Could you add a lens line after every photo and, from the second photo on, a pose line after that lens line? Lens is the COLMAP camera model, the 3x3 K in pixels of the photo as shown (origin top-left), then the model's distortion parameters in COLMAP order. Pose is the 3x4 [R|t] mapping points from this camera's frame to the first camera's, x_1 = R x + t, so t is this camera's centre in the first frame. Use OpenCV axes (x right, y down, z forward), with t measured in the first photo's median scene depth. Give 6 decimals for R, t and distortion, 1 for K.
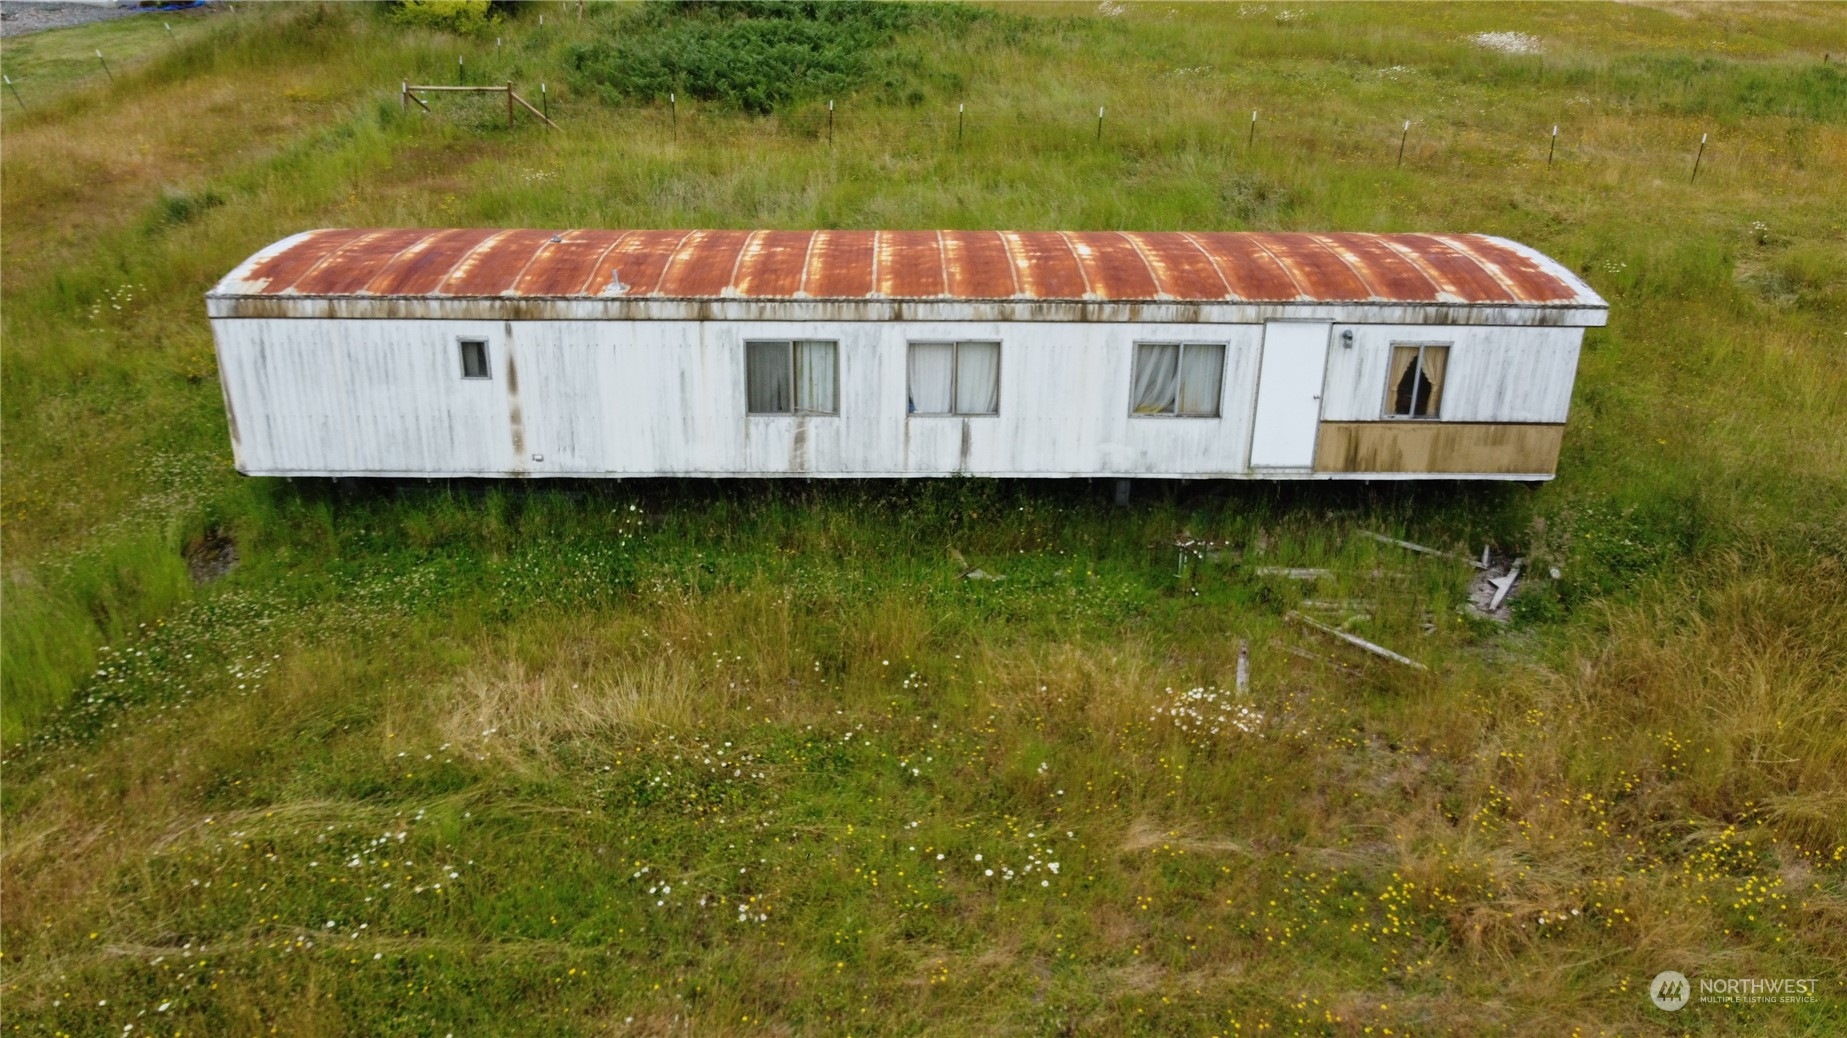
lens RADIAL K [[1415.1, 0, 923.5], [0, 1415.1, 519.0], [0, 0, 1]] dist [0.004752, -0.001314]
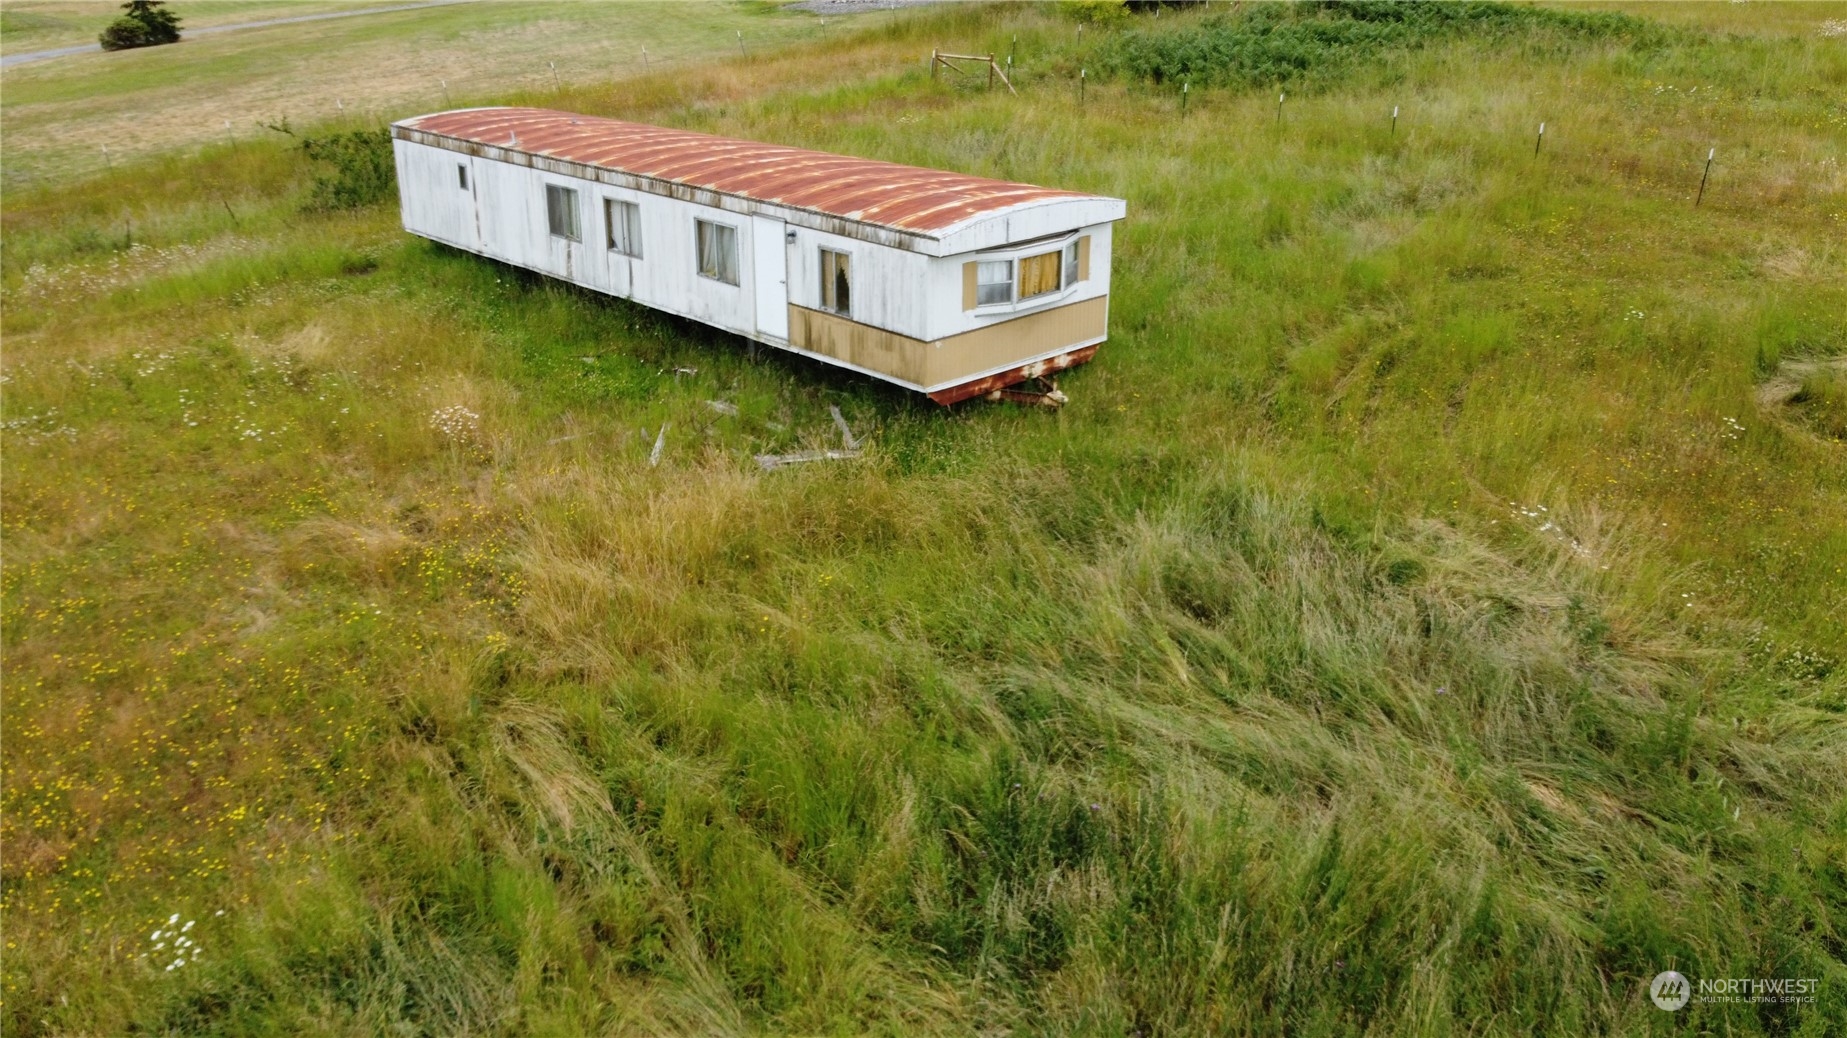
lens RADIAL K [[1415.1, 0, 923.5], [0, 1415.1, 519.0], [0, 0, 1]] dist [0.004752, -0.001314]
pose [[0.674203, 0.270044, -0.687406, 1.318125], [-0.299754, 0.950700, 0.079481, -0.022599], [0.674980, 0.152466, 0.721911, 0.203426]]
